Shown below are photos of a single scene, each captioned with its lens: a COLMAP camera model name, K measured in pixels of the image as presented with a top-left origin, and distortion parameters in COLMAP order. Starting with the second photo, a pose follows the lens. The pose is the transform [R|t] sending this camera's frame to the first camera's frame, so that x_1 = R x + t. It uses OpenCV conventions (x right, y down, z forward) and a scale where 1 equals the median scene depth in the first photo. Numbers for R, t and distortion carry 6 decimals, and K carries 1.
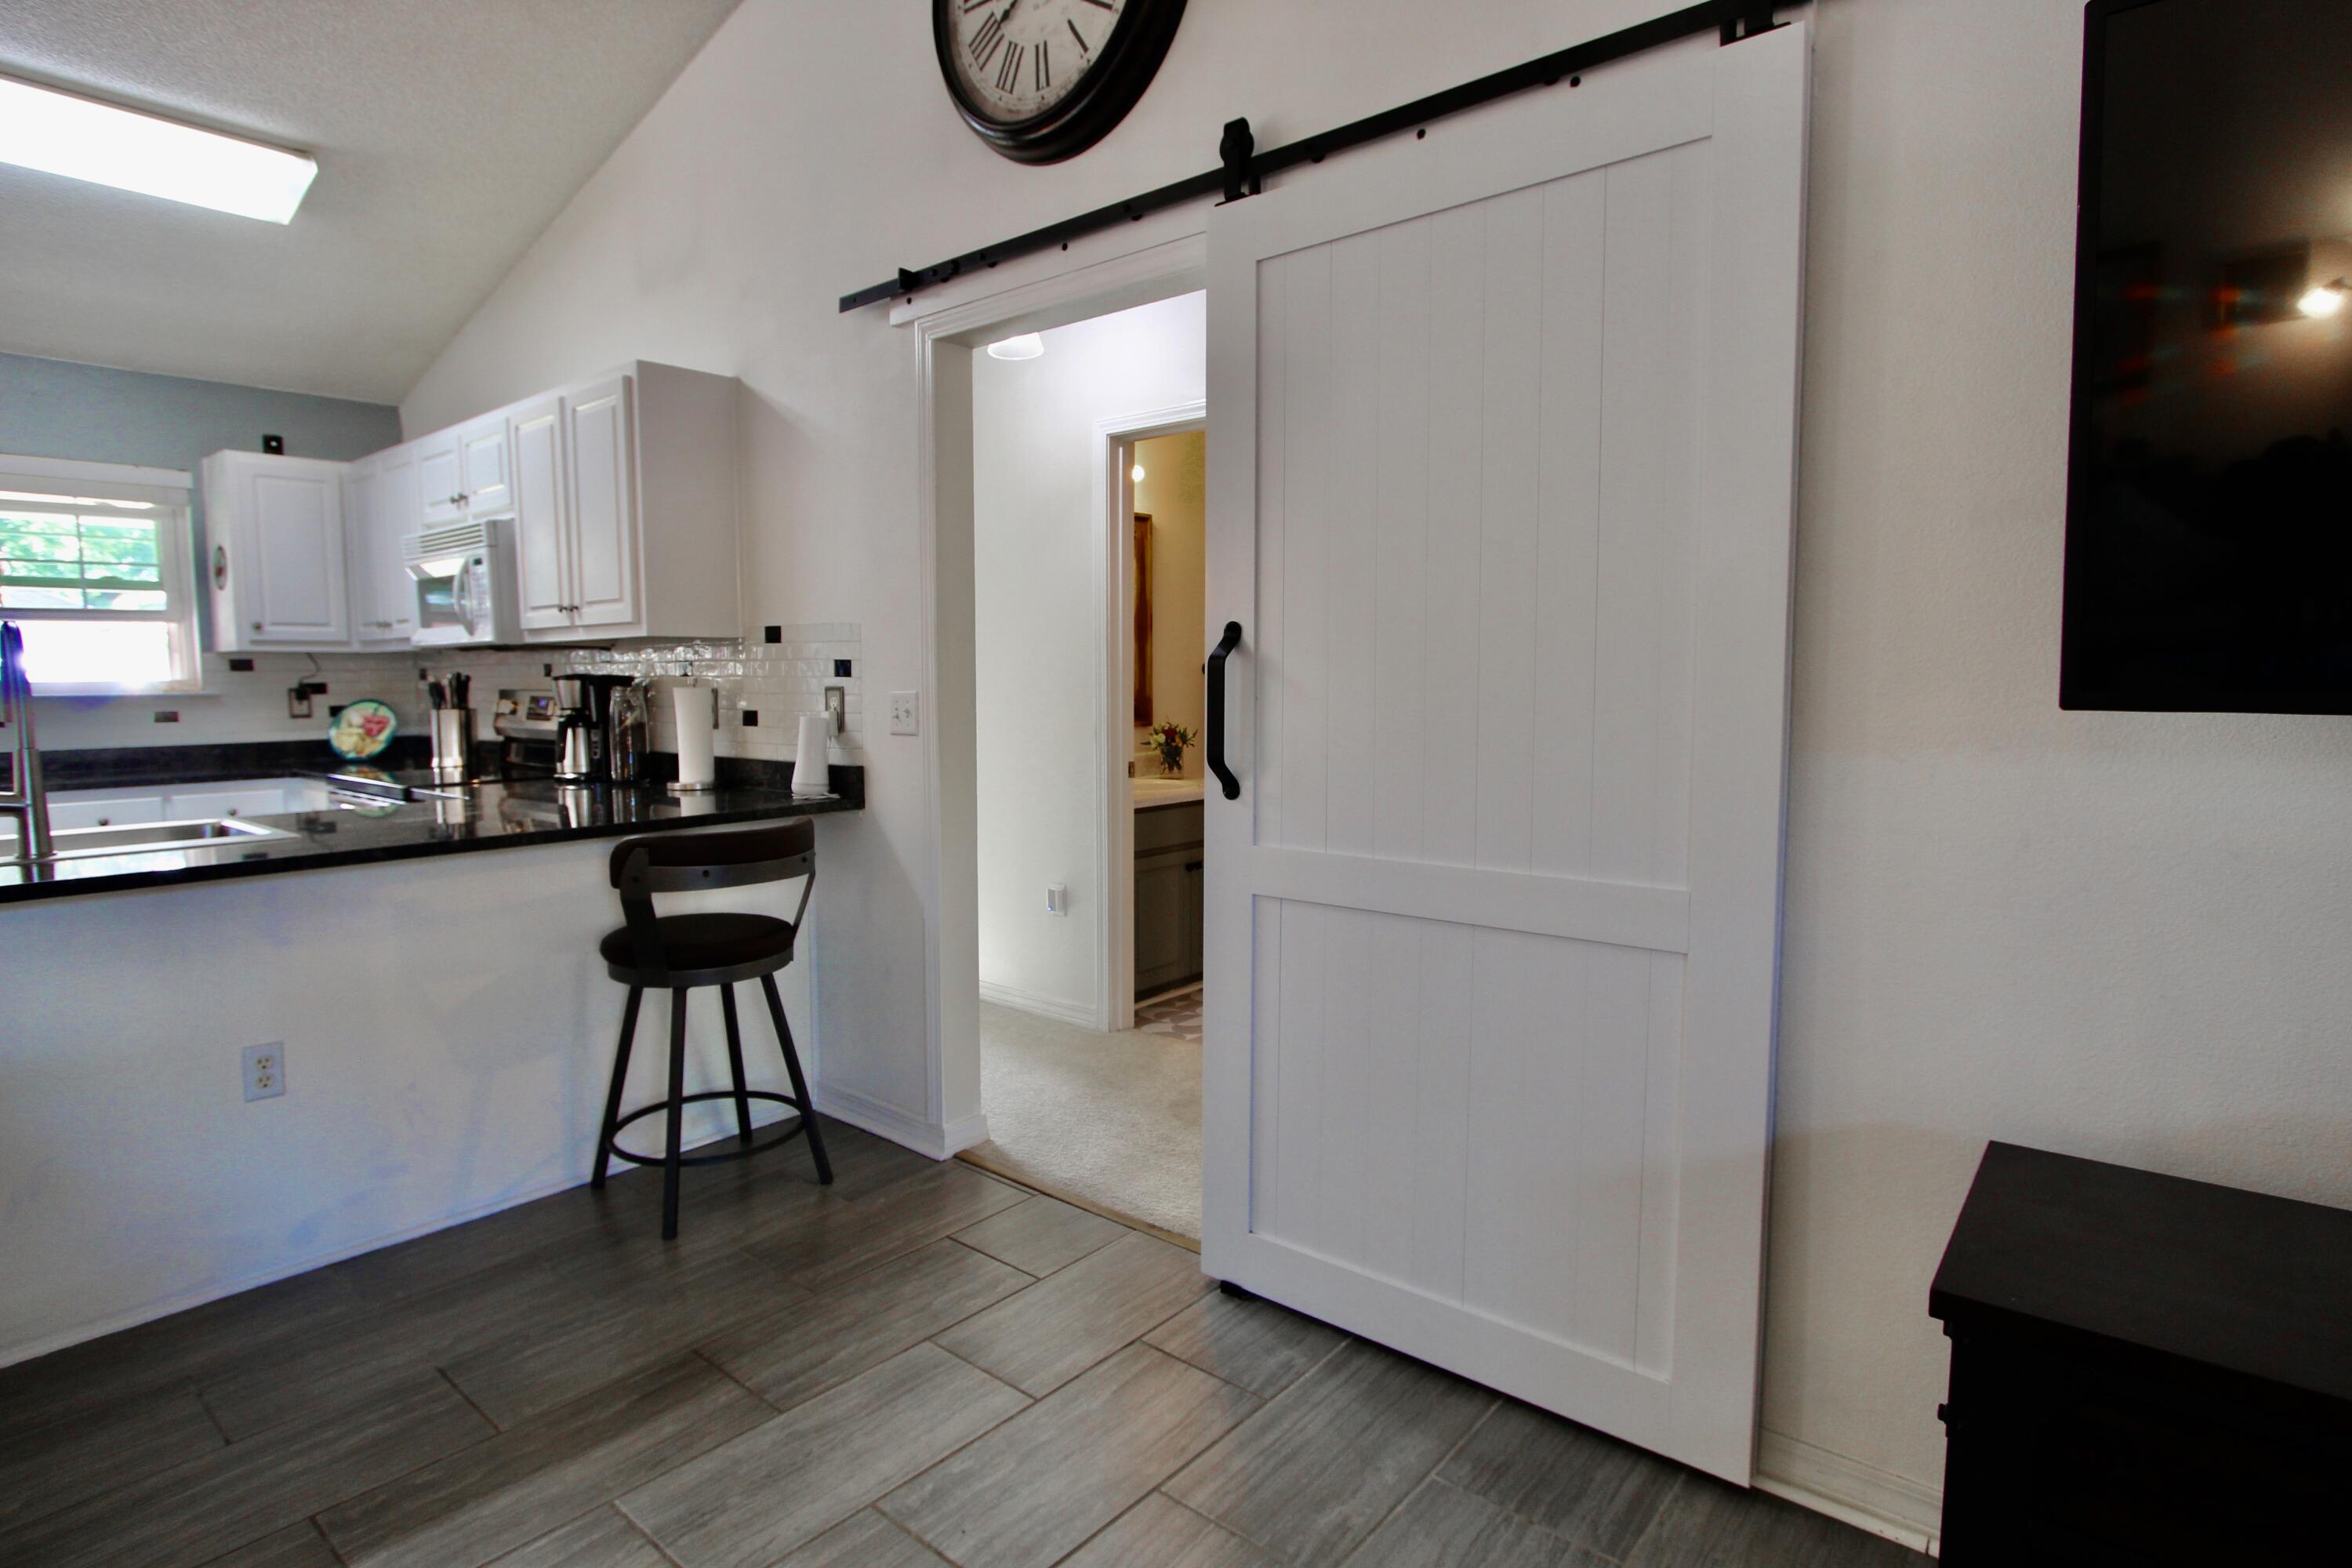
lens RADIAL K [[1220.9, 0, 1172.1], [0, 1220.9, 775.9], [0, 0, 1]] dist [-0.013254, 0.001827]
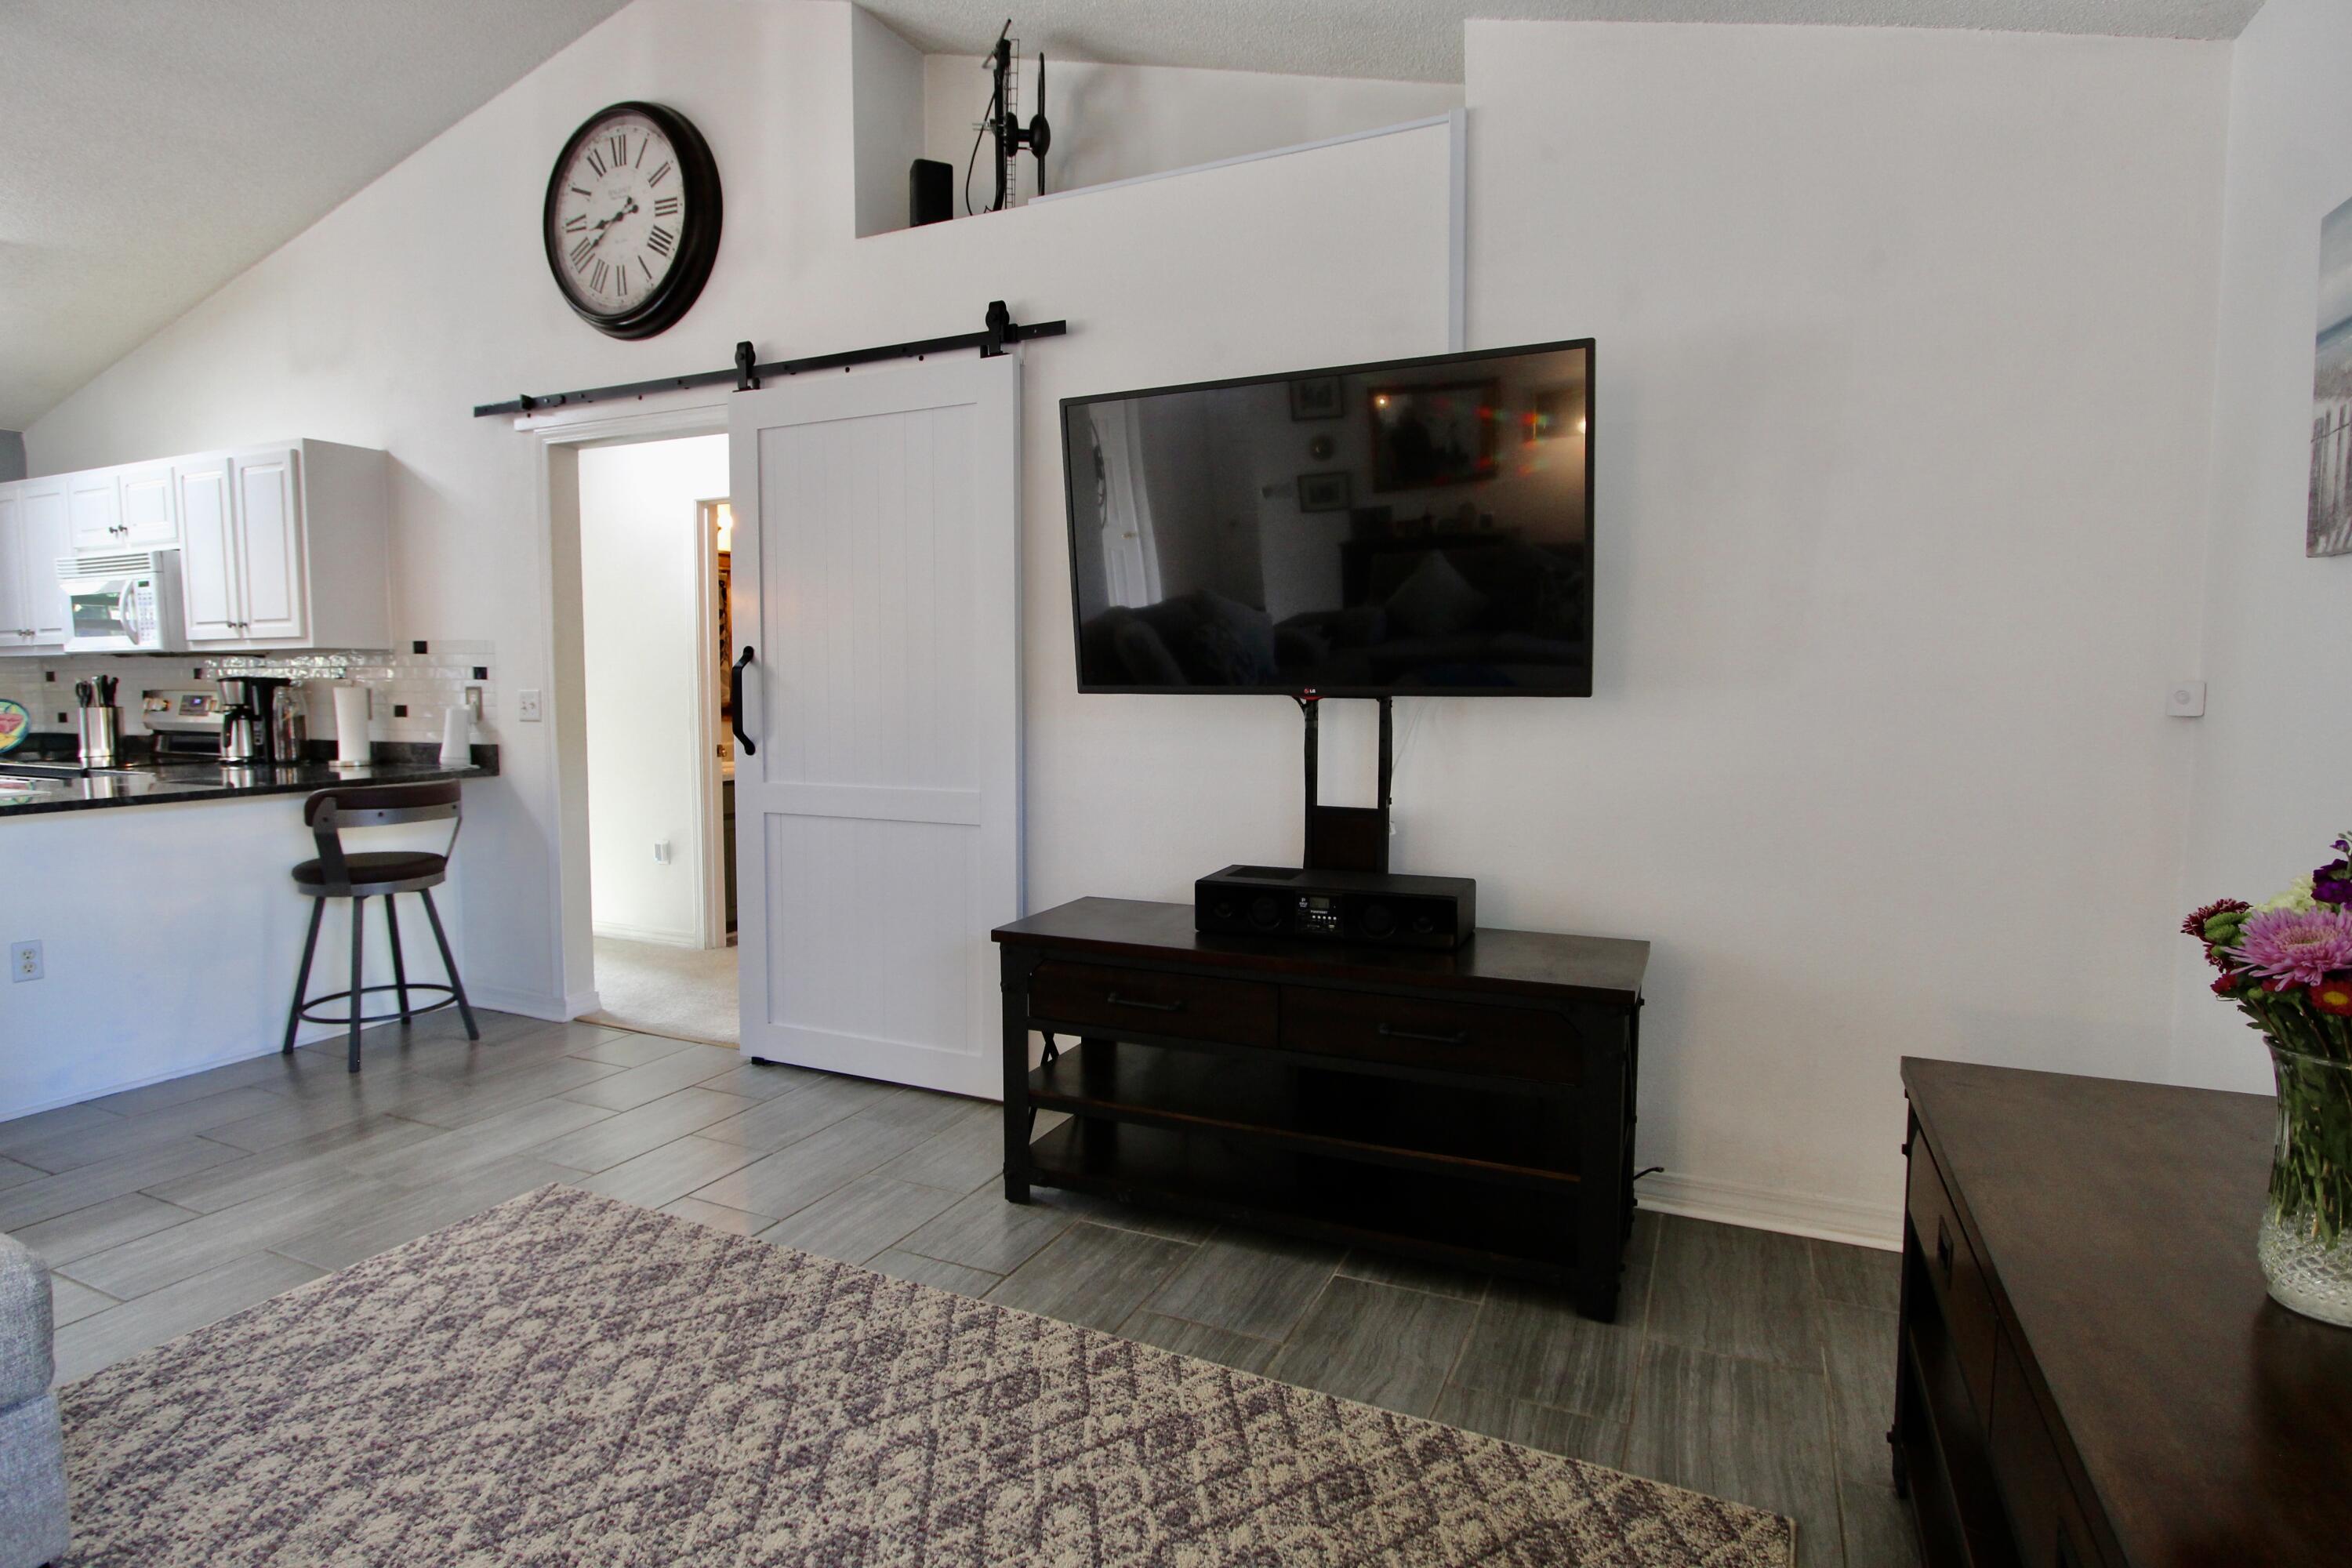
lens RADIAL K [[1220.9, 0, 1174.2], [0, 1220.9, 774.9], [0, 0, 1]] dist [-0.013254, 0.001827]
pose [[0.964565, -0.016600, 0.263324, 0.108632], [0.018233, 0.999827, -0.003758, 0.041037], [-0.263216, 0.008426, 0.964700, -0.471019]]
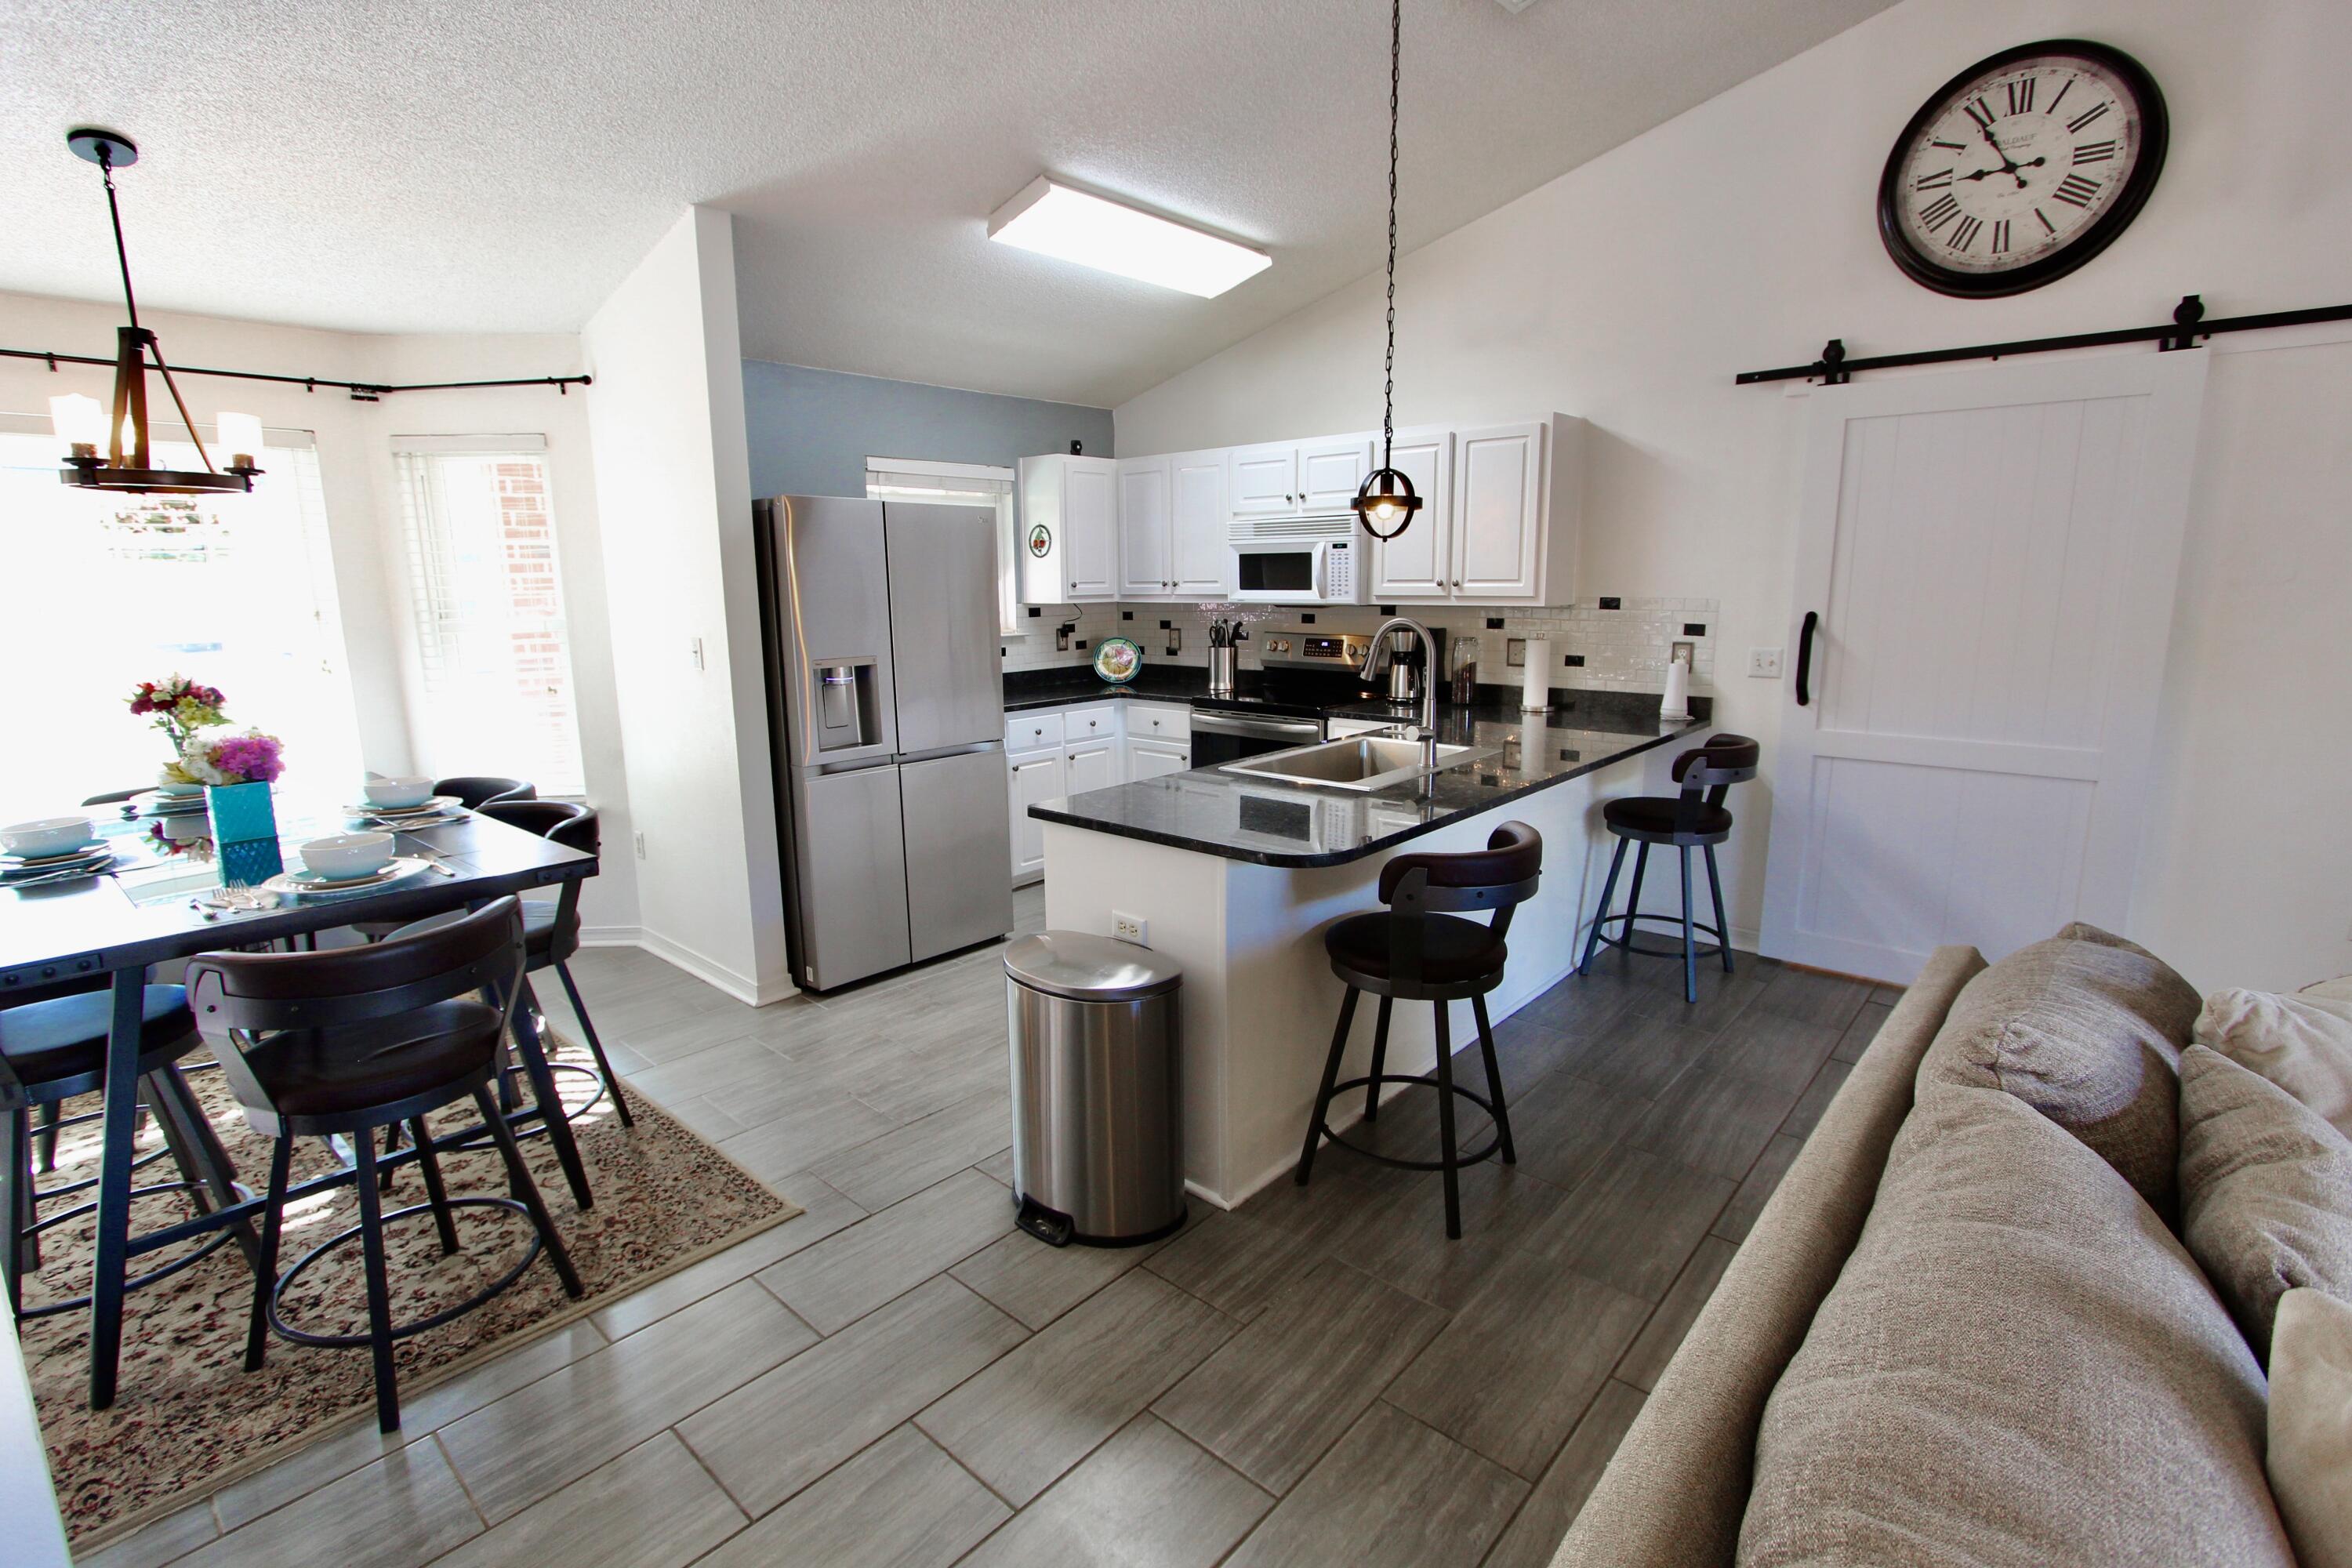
lens RADIAL K [[1087.2, 0, 1176.3], [0, 1087.2, 772.1], [0, 0, 1]] dist [-0.017911, 0.003115]
pose [[0.999623, -0.000539, -0.027434, -0.782086], [0.003190, 0.995313, 0.096656, -0.041993], [0.027253, -0.096707, 0.994940, -0.293335]]
